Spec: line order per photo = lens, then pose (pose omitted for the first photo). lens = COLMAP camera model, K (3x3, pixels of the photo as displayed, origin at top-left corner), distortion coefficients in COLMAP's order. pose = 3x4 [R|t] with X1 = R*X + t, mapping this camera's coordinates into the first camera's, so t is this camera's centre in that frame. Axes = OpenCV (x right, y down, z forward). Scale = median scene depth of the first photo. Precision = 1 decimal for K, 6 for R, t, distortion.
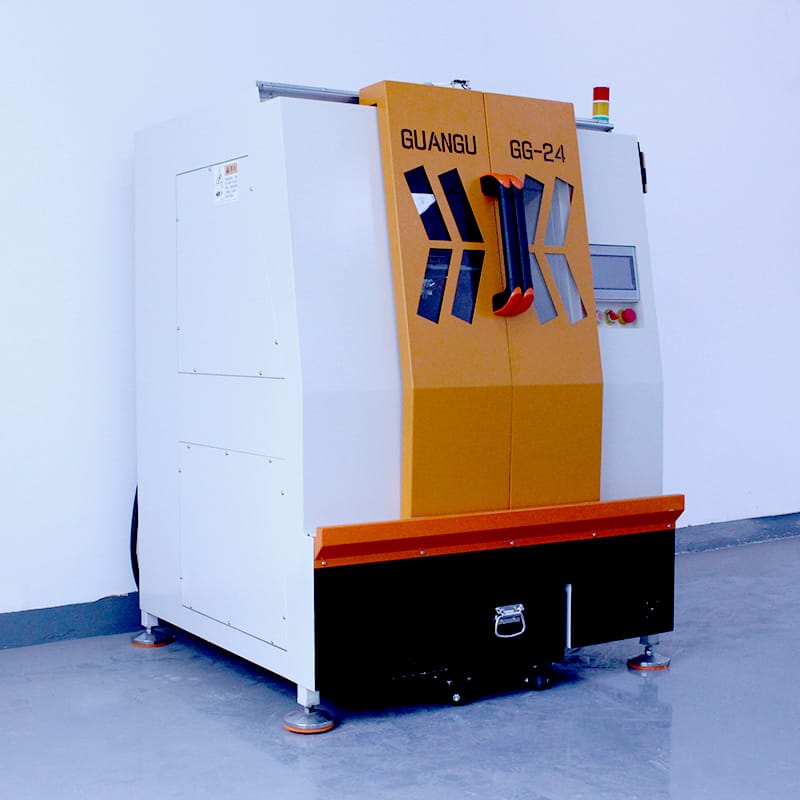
lens RADIAL K [[1291.2, 0, 400.0], [0, 1291.2, 400.0], [0, 0, 1]] dist [-0.020512, -0.067217]
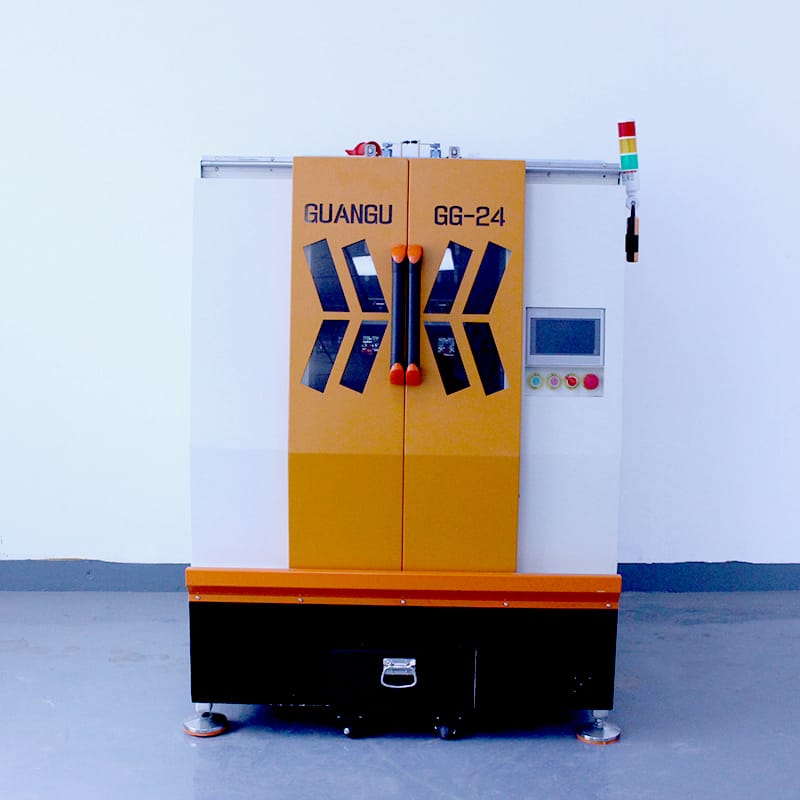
lens RADIAL K [[1243.7, 0, 401.5], [0, 1243.7, 420.7], [0, 0, 1]] dist [-0.015559, -0.023746]
pose [[0.840500, 0.115103, -0.529443, 0.598641], [-0.043992, 0.988445, 0.145054, -0.178955], [0.540022, -0.098627, 0.835852, 0.173560]]
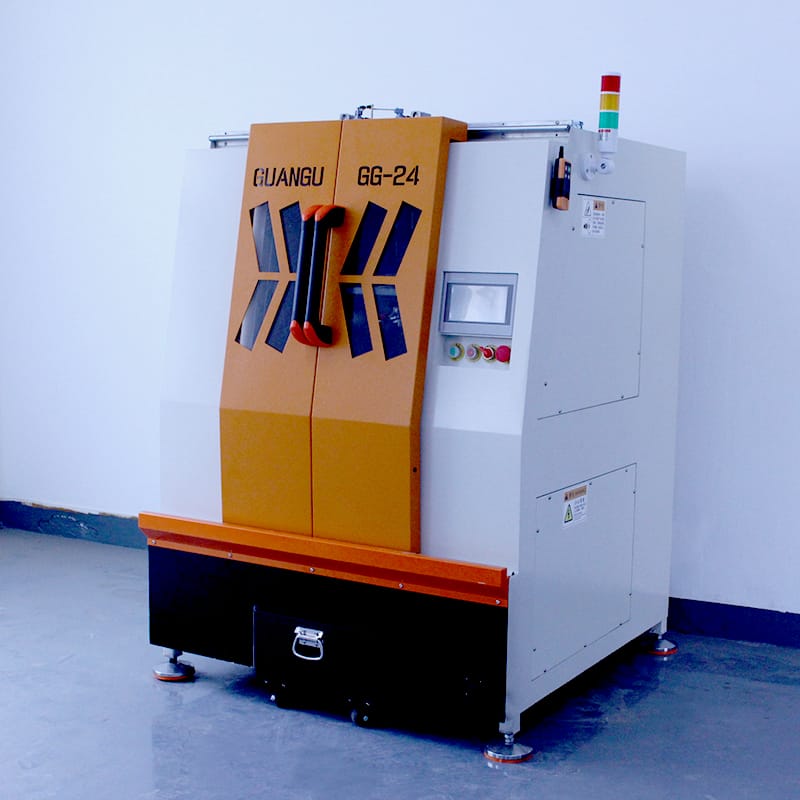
lens RADIAL K [[1300.6, 0, 432.5], [0, 1300.6, 401.4], [0, 0, 1]] dist [-0.013811, -0.057545]
pose [[0.457826, 0.113750, -0.881735, 1.016082], [-0.064342, 0.993420, 0.094750, -0.123942], [0.886711, 0.013354, 0.462132, 0.606358]]
